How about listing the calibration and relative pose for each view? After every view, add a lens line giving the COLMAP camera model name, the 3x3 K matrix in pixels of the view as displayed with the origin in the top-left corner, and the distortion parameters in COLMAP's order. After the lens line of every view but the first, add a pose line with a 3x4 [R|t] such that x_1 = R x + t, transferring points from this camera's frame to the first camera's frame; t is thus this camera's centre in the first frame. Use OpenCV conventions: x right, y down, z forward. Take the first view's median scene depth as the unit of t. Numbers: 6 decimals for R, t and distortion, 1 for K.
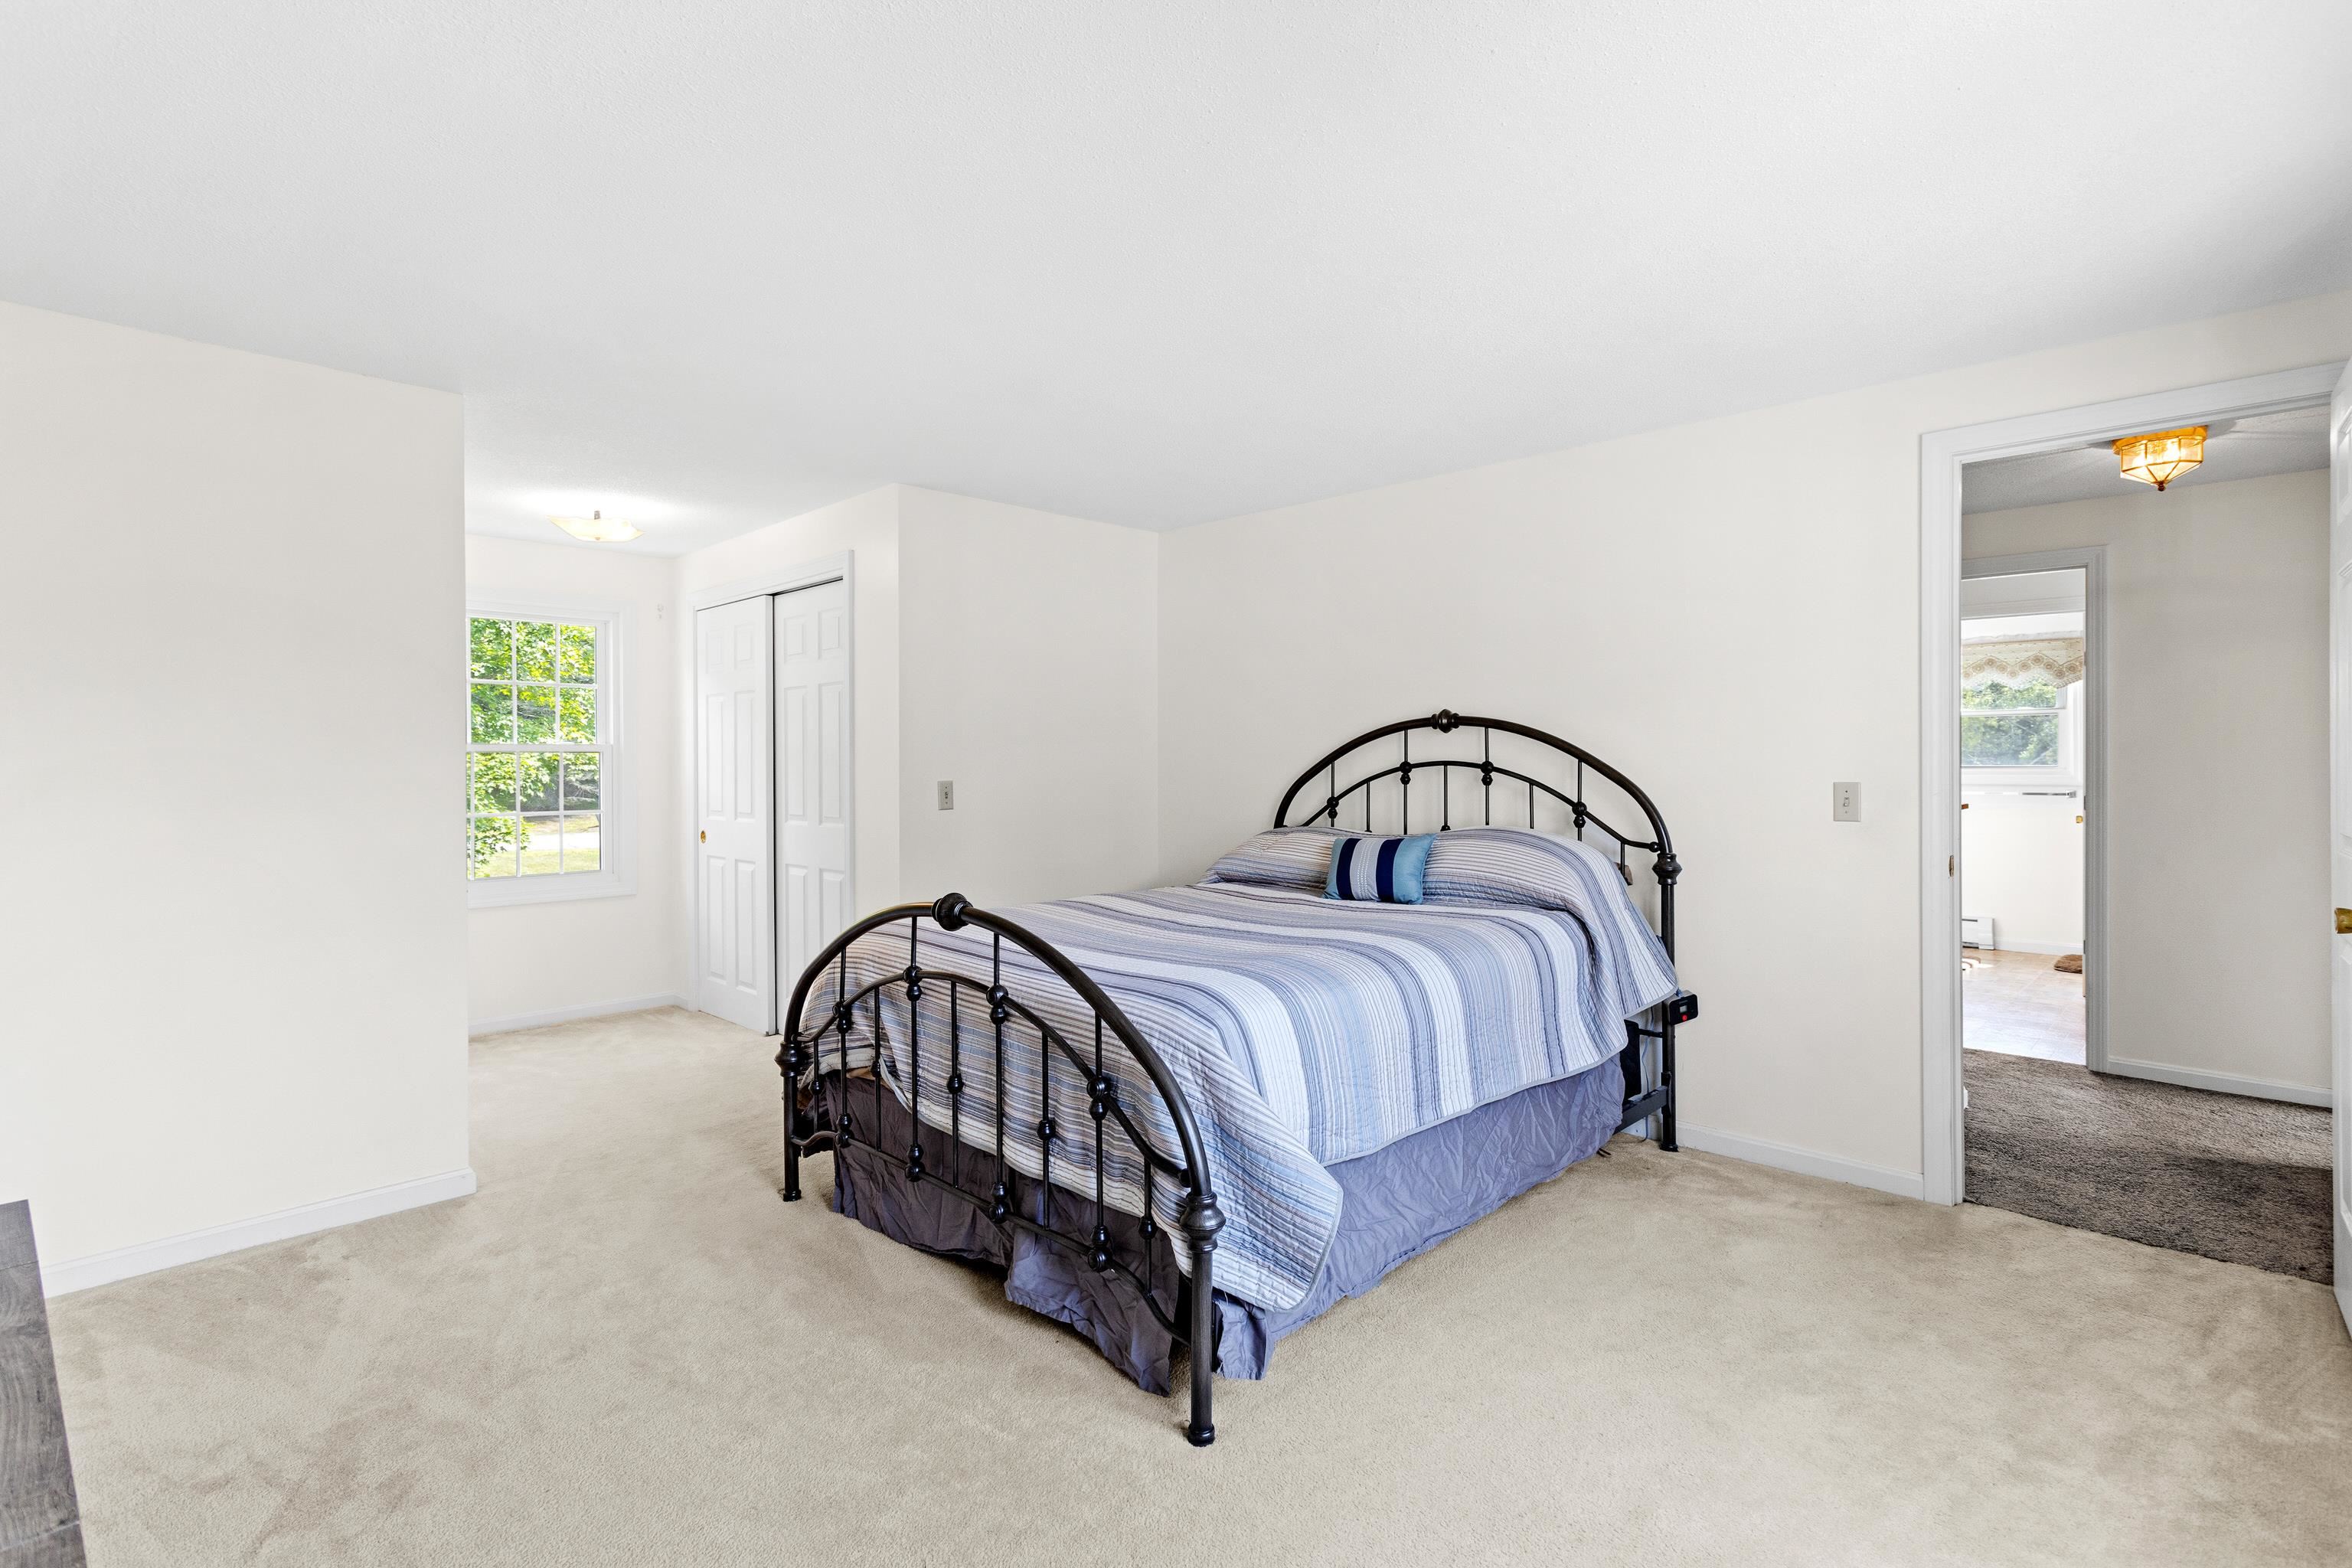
lens RADIAL K [[1118.1, 0, 1188.2], [0, 1118.1, 765.7], [0, 0, 1]] dist [-0.000410, -0.000396]
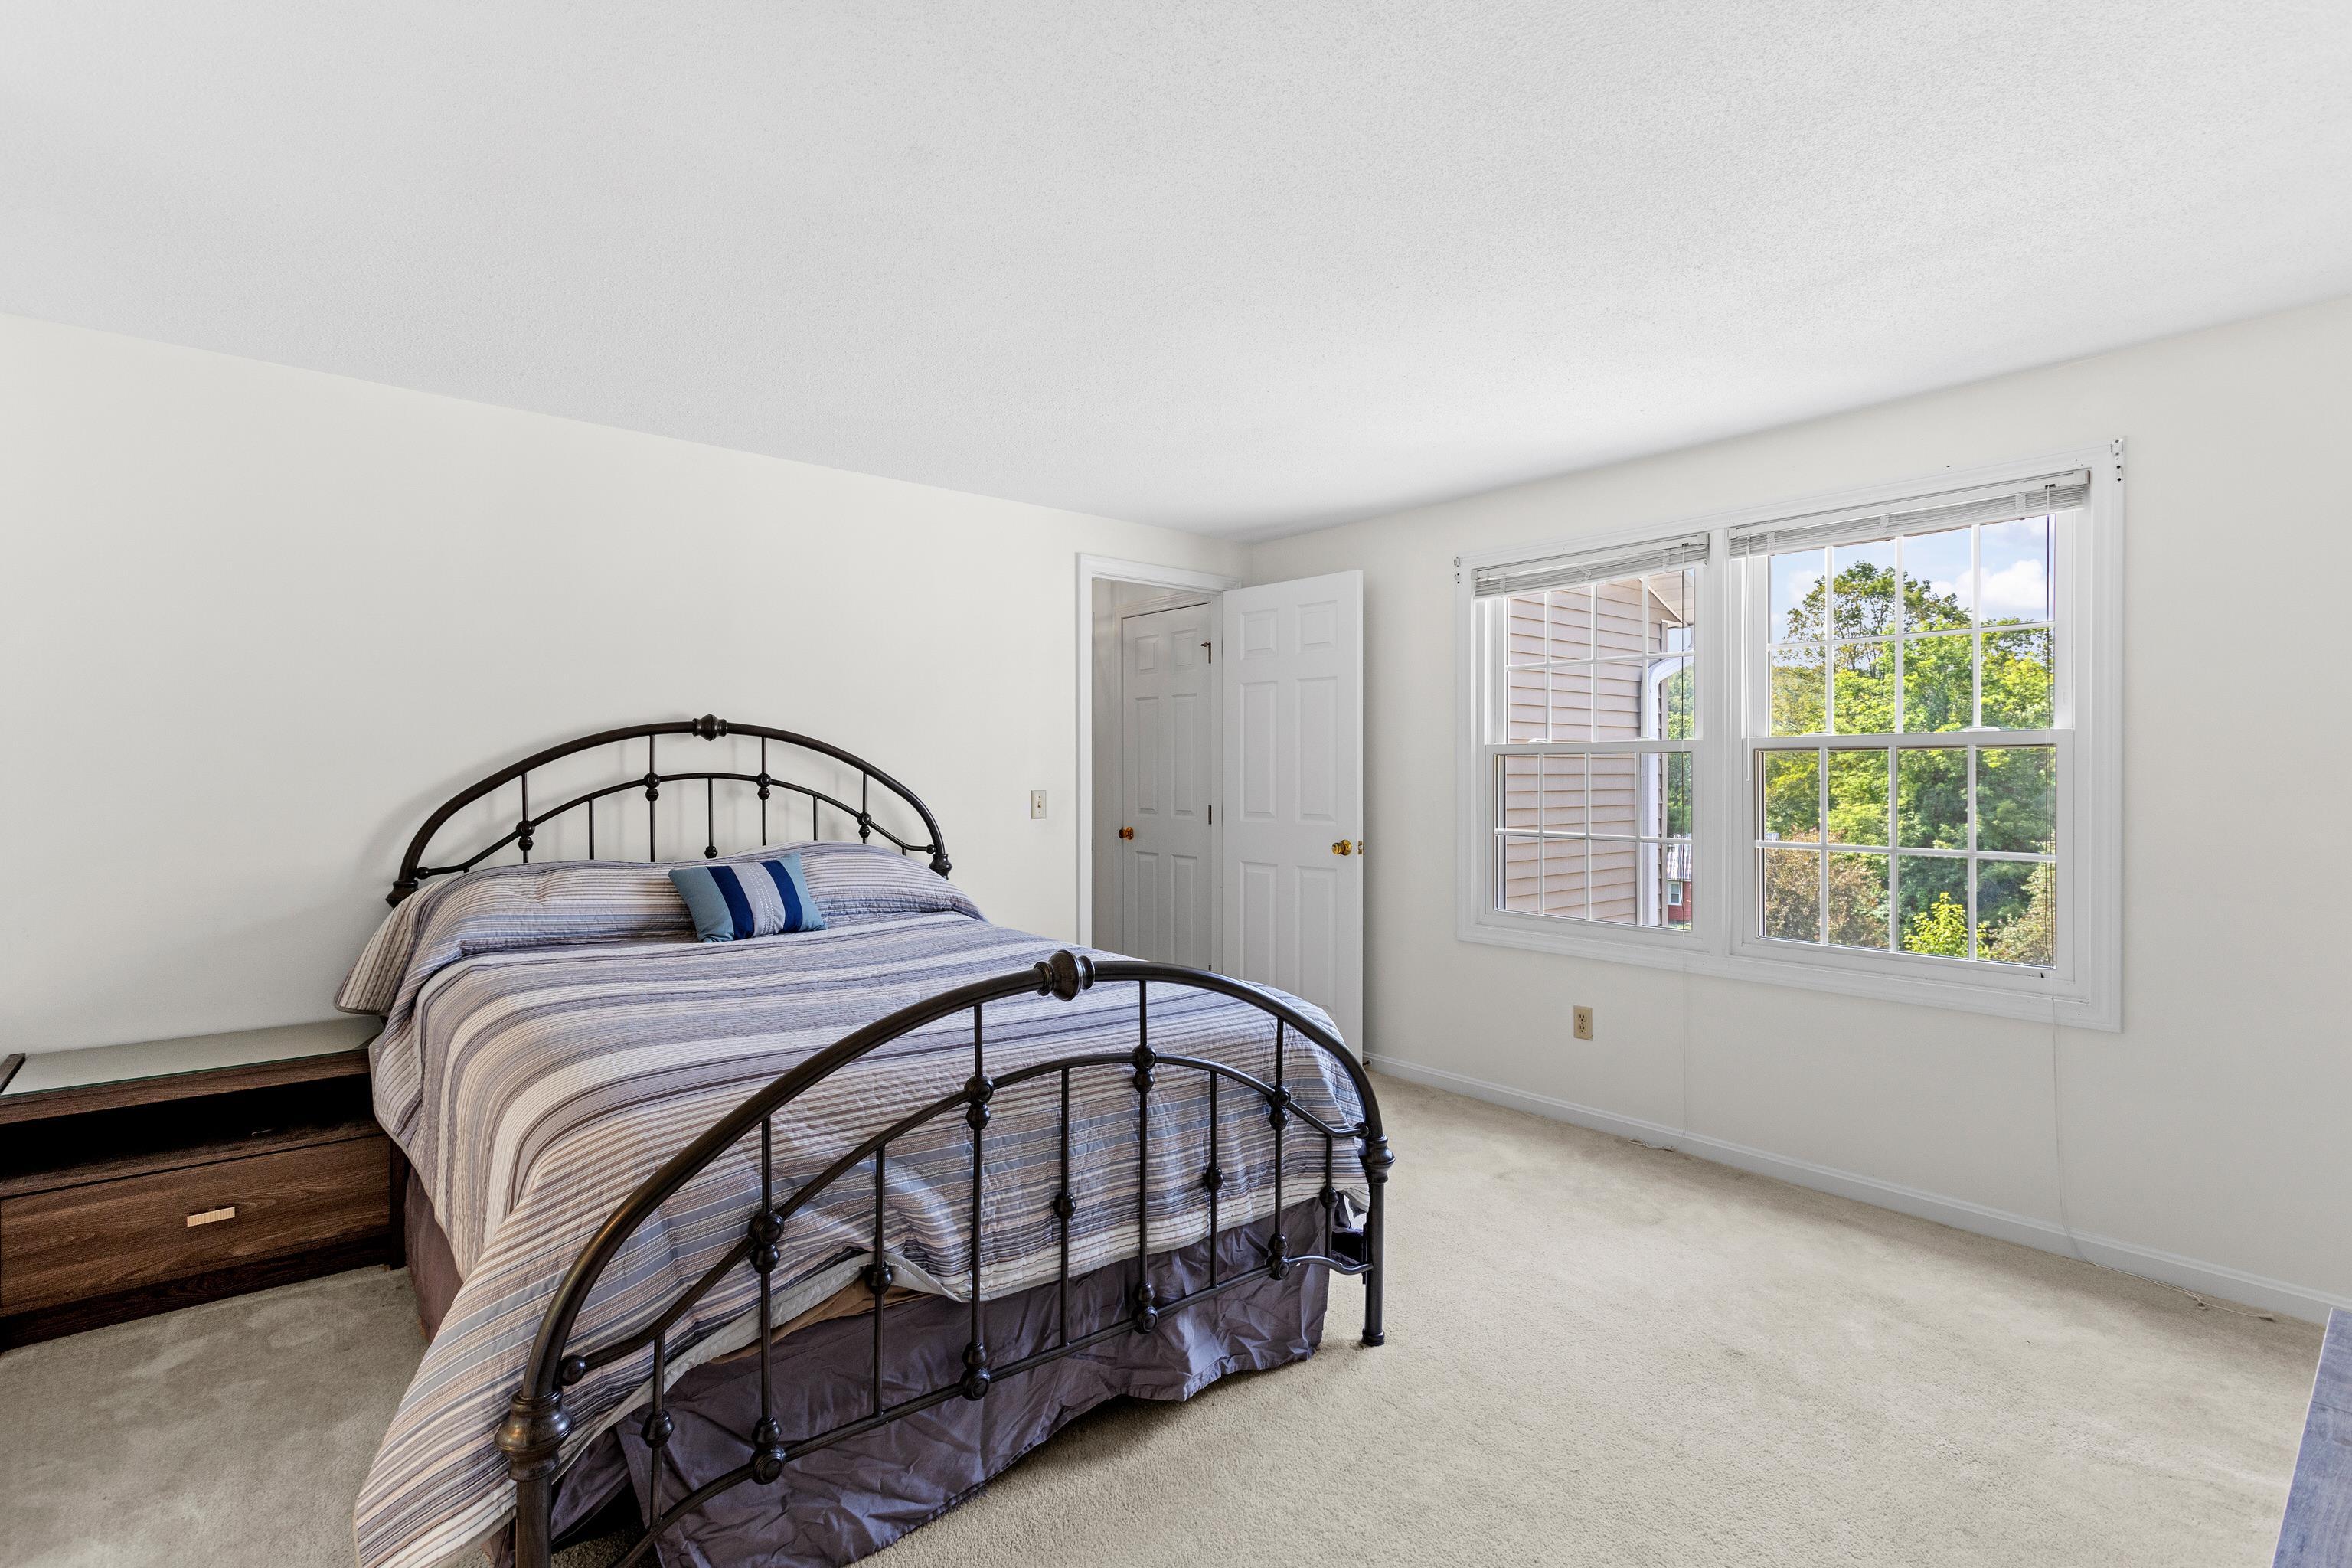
lens RADIAL K [[1118.1, 0, 1188.2], [0, 1118.1, 765.7], [0, 0, 1]] dist [-0.000410, -0.000396]
pose [[0.112855, 0.009585, 0.993565, -0.689030], [-0.001644, 0.999954, -0.009460, -0.002515], [-0.993610, -0.000566, 0.112866, 0.606736]]
